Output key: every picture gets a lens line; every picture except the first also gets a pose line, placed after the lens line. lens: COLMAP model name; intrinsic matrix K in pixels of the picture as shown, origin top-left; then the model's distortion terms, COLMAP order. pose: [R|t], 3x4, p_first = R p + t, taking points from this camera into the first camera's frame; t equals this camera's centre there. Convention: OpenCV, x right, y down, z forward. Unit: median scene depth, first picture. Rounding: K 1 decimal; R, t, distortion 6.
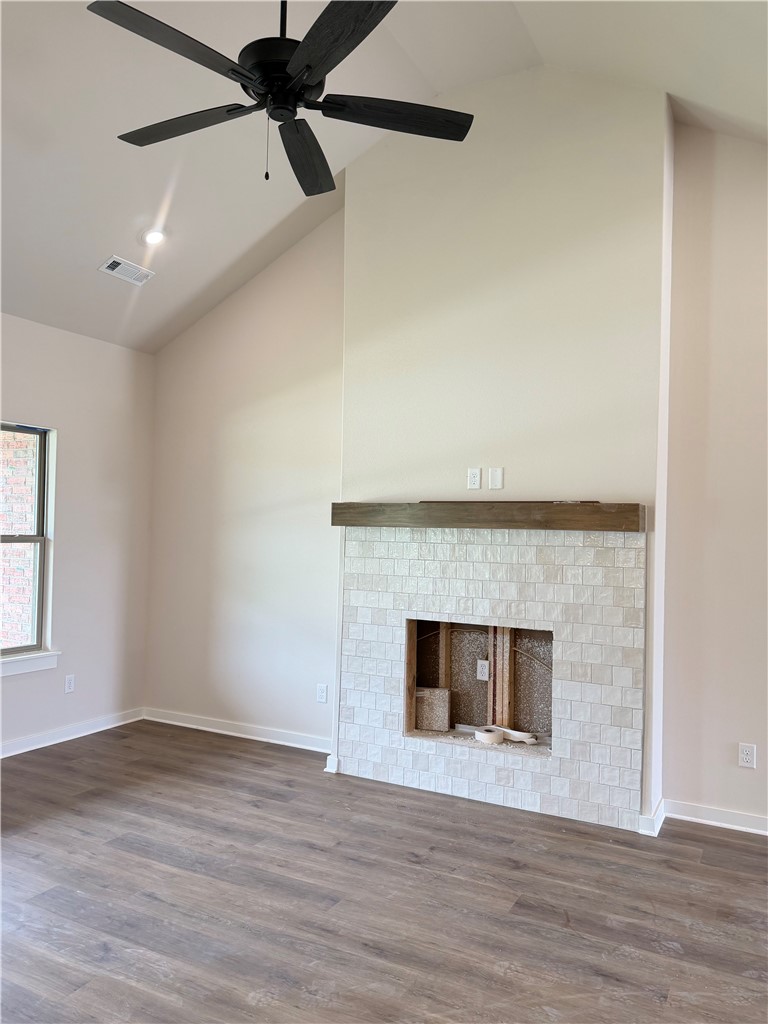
lens RADIAL K [[748.1, 0, 381.1], [0, 748.1, 515.1], [0, 0, 1]] dist [0.012785, -0.013967]
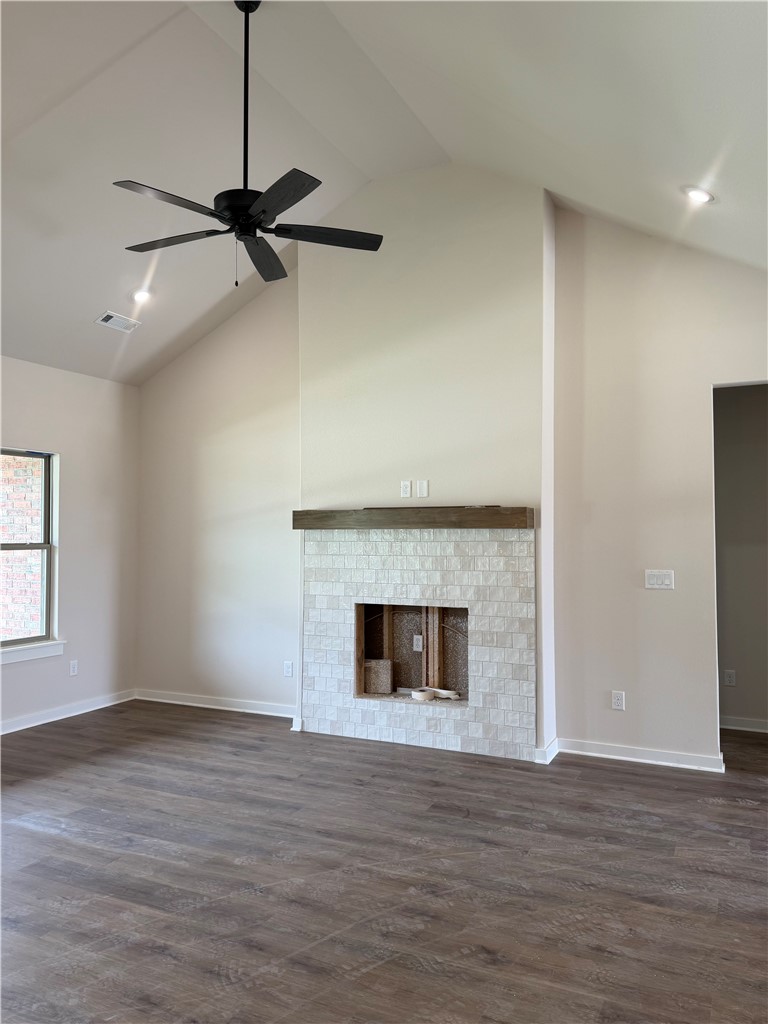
lens RADIAL K [[748.1, 0, 385.4], [0, 748.1, 508.6], [0, 0, 1]] dist [0.012785, -0.013967]
pose [[0.998733, -0.021585, 0.045467, 0.035831], [0.022067, 0.999705, -0.010125, -0.004528], [-0.045235, 0.011116, 0.998915, -0.272136]]
